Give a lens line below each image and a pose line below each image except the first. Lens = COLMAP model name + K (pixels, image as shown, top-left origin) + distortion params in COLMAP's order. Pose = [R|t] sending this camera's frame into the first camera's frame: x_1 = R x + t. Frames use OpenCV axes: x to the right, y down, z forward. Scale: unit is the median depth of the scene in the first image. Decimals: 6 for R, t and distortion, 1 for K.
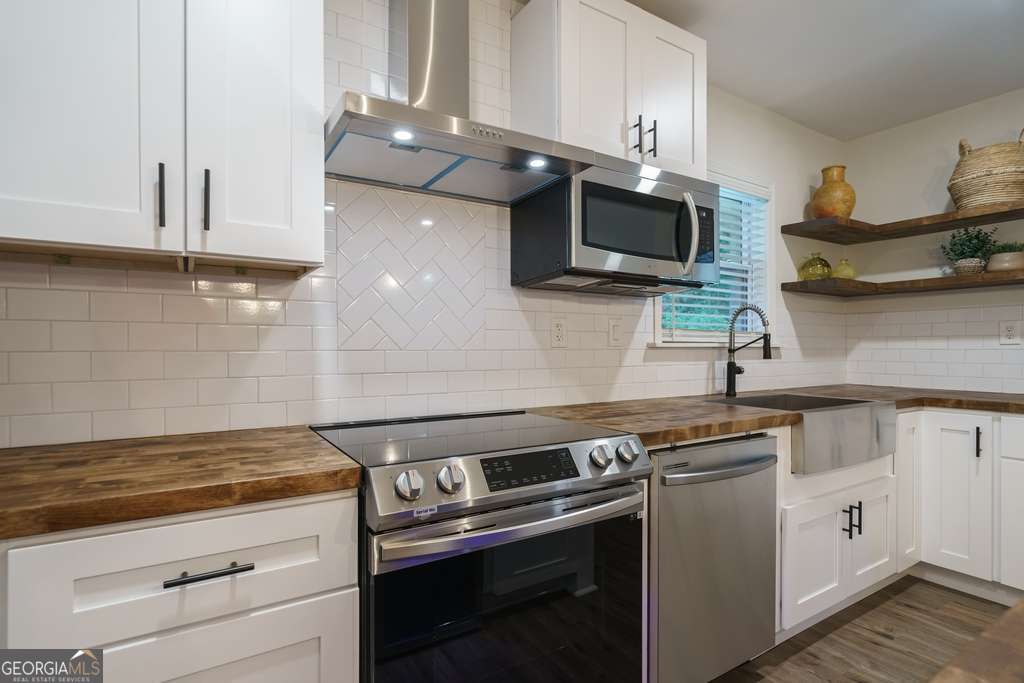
lens RADIAL K [[495.5, 0, 512.0], [0, 495.5, 341.5], [0, 0, 1]] dist [-0.000098, 0.000097]
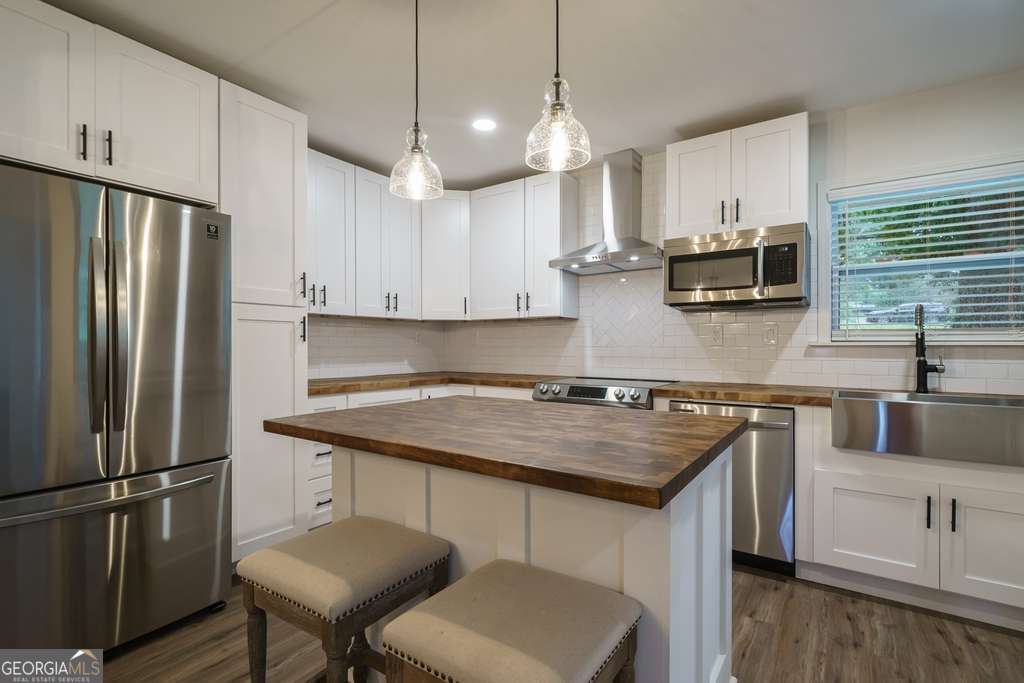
lens RADIAL K [[483.1, 0, 512.0], [0, 483.1, 341.5], [0, 0, 1]] dist [-0.000312, -0.000225]
pose [[0.394224, -0.004559, -0.919003, 1.322303], [0.013016, 0.999915, 0.000623, -0.011785], [0.918922, -0.012208, 0.394250, -0.216811]]
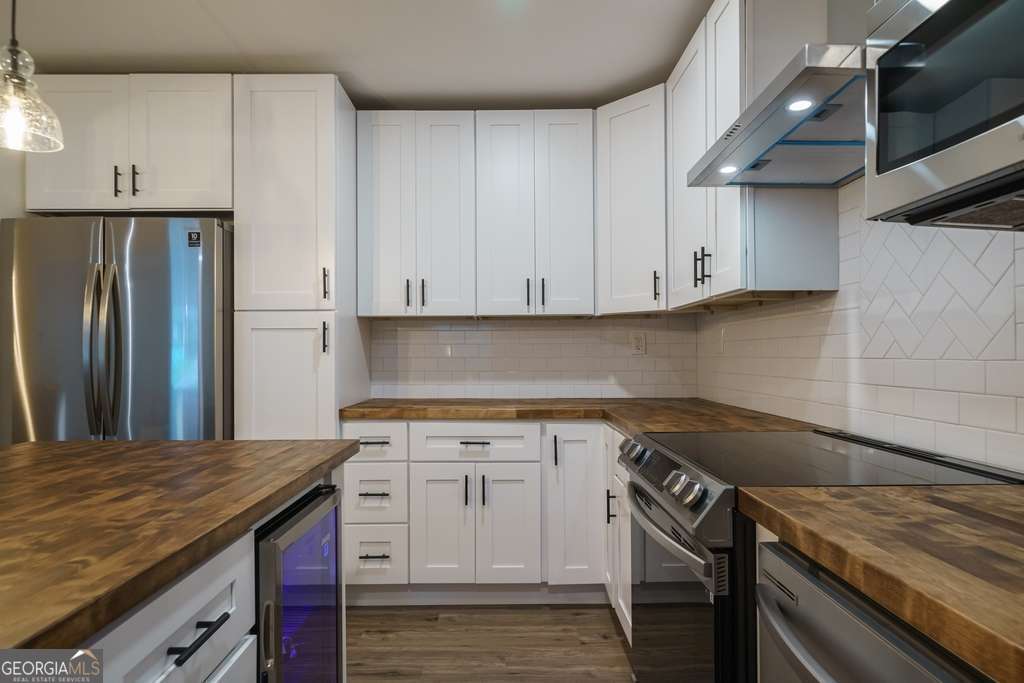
lens RADIAL K [[579.2, 0, 513.1], [0, 579.2, 351.6], [0, 0, 1]] dist [-0.021589, 0.001305]
pose [[-0.520071, 0.003387, -0.854117, 0.761795], [0.021156, 0.999736, -0.008917, 0.000174], [0.853861, -0.022708, -0.520005, 0.813697]]
